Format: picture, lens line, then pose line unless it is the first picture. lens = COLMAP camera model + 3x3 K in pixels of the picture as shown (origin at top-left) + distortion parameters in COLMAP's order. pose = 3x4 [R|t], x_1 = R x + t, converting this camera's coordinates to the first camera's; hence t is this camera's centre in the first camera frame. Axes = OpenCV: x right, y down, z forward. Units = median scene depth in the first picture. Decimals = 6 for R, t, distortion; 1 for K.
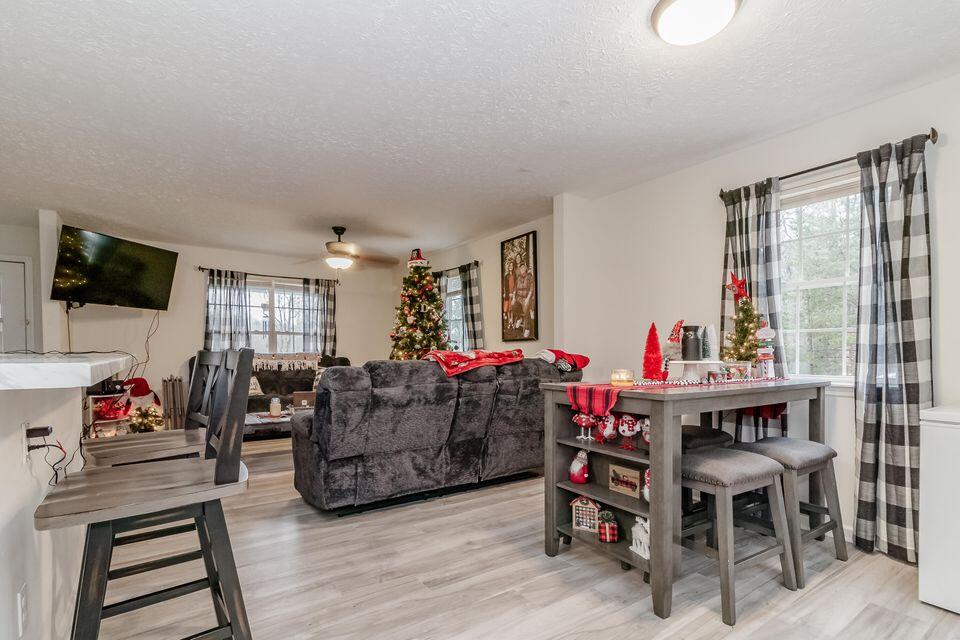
lens RADIAL K [[460.3, 0, 471.5], [0, 460.3, 361.2], [0, 0, 1]] dist [0.002964, 0.000010]
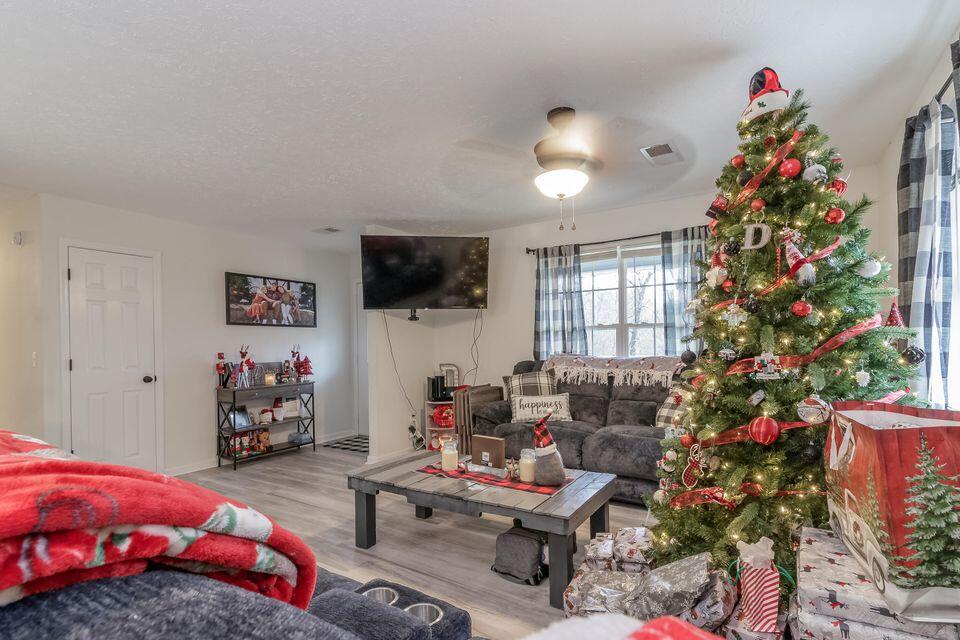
lens RADIAL K [[460.3, 0, 486.9], [0, 460.3, 349.3], [0, 0, 1]] dist [0.002964, 0.000010]
pose [[0.392371, -0.001952, -0.919805, 0.111505], [0.001337, 0.999998, -0.001552, -0.030120], [0.919806, -0.000621, 0.392373, 0.614417]]
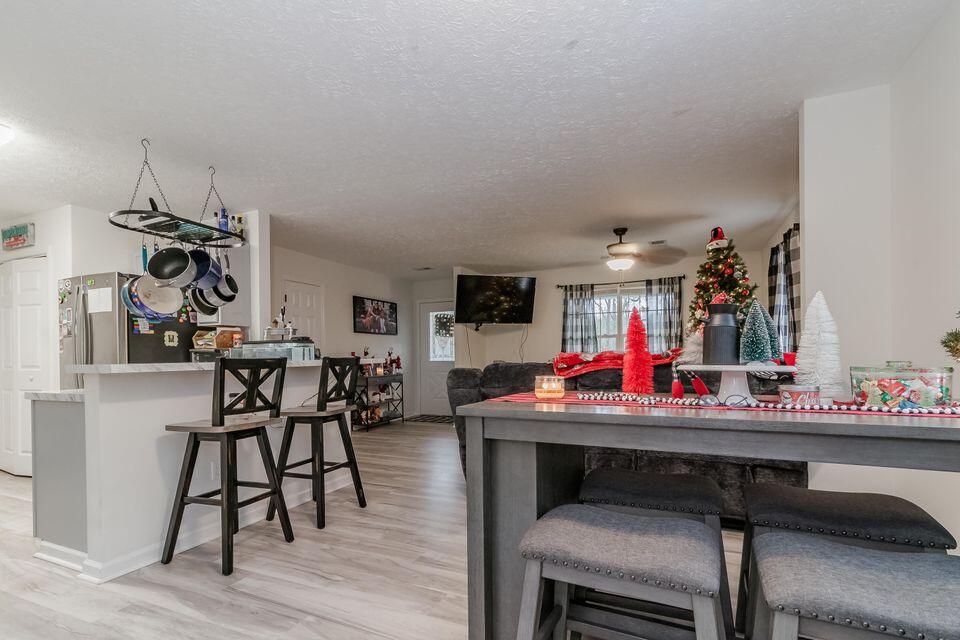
lens RADIAL K [[460.3, 0, 481.7], [0, 460.3, 358.2], [0, 0, 1]] dist [0.002964, 0.000010]
pose [[0.524620, -0.007026, -0.851308, 0.335873], [0.000711, 0.999969, -0.007815, -0.001859], [0.851336, 0.003494, 0.524609, 0.186493]]
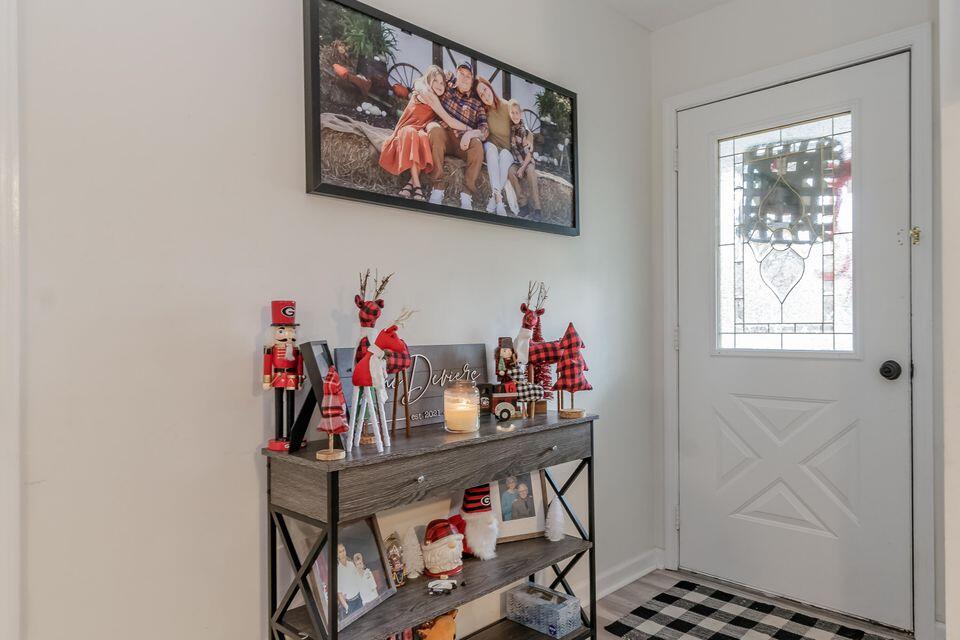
lens RADIAL K [[612.8, 0, 523.4], [0, 612.8, 334.7], [0, 0, 1]] dist [-0.011743, -0.000155]
pose [[0.198053, 0.002316, -0.980189, -0.515291], [-0.007651, 0.999970, 0.000817, -0.013653], [0.980162, 0.007338, 0.198065, 0.553019]]
